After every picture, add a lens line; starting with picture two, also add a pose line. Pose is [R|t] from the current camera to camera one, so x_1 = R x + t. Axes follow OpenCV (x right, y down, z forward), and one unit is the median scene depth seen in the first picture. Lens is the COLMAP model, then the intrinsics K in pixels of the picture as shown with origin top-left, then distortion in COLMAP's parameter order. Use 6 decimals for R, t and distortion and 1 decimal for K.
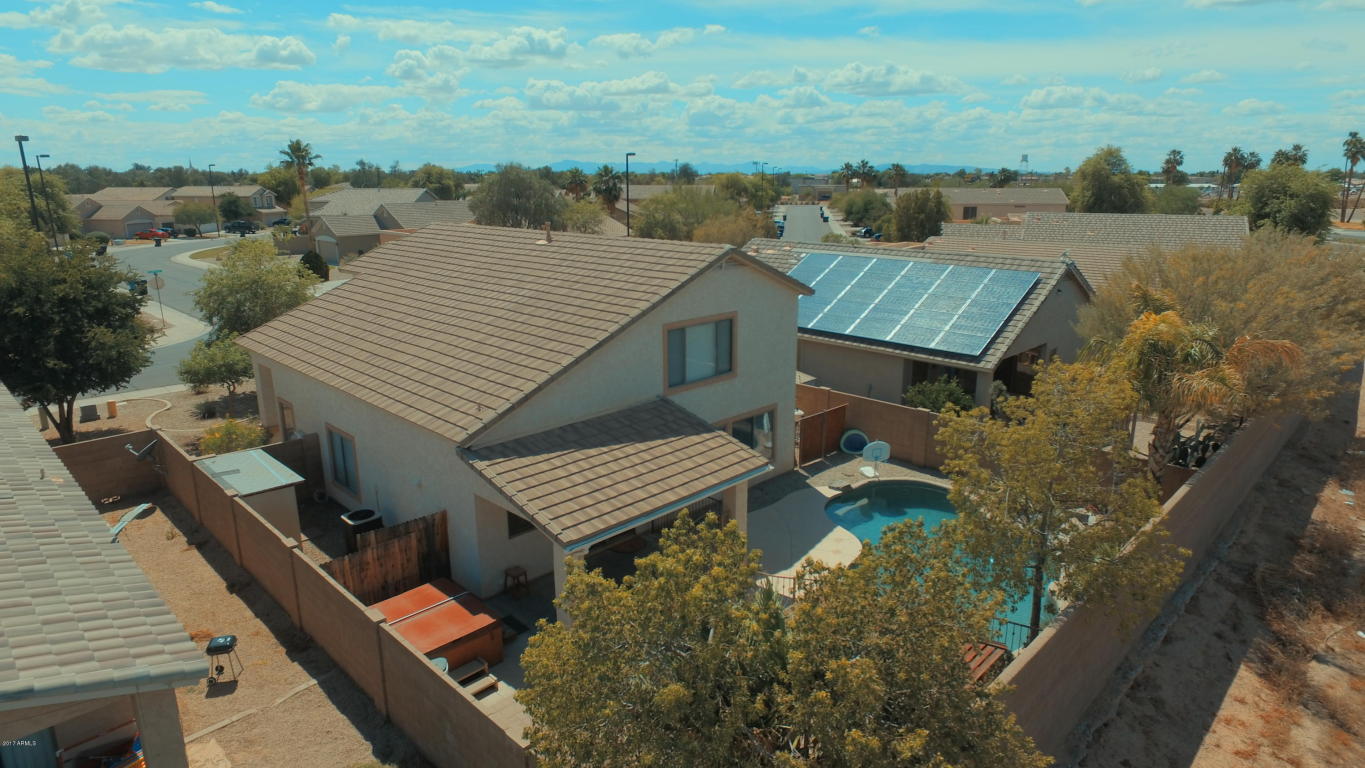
lens RADIAL K [[783.2, 0, 684.3], [0, 783.2, 396.5], [0, 0, 1]] dist [0.000724, 0.001399]
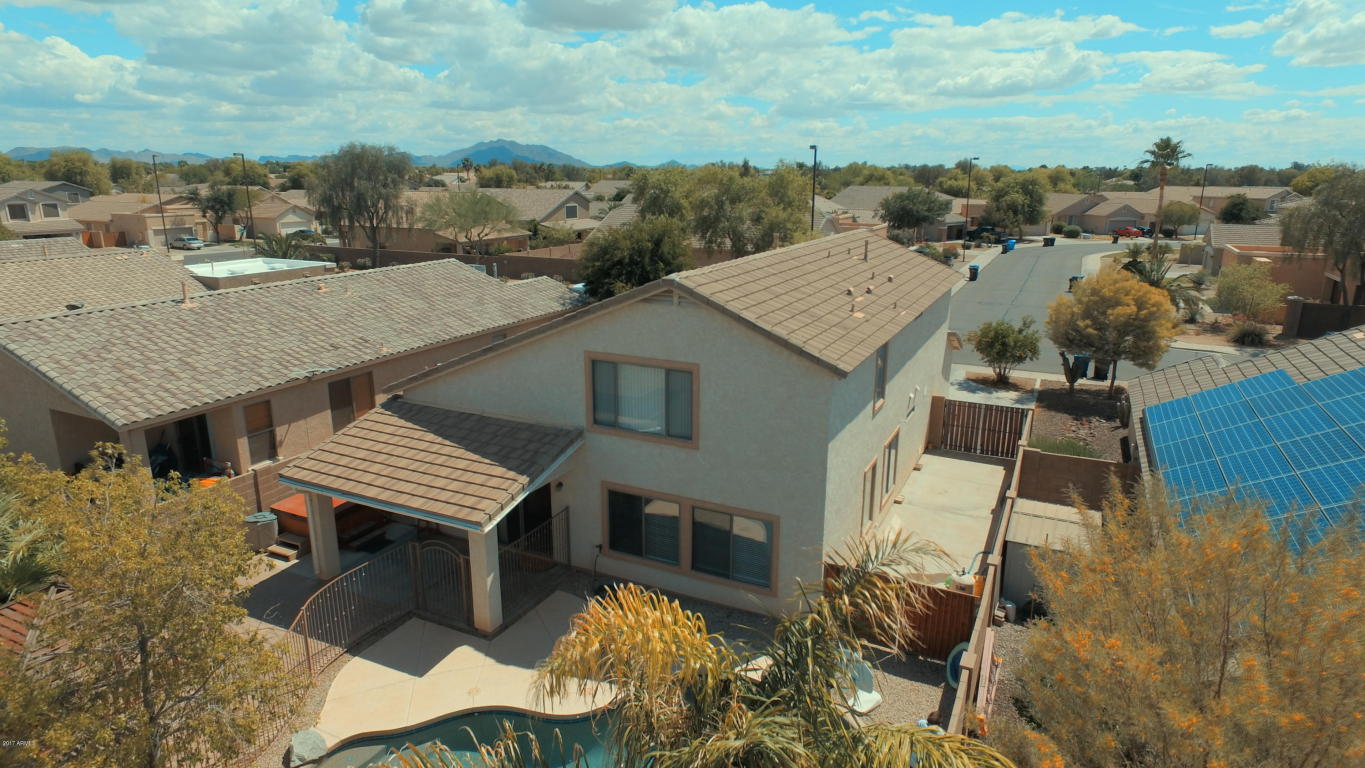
lens RADIAL K [[786.9, 0, 682.5], [0, 786.9, 384.0], [0, 0, 1]] dist [-0.005438, -0.002476]
pose [[0.310314, 0.247027, -0.917978, 0.770545], [-0.259221, 0.951042, 0.168297, -0.216634], [0.914609, 0.185734, 0.359156, 0.733218]]
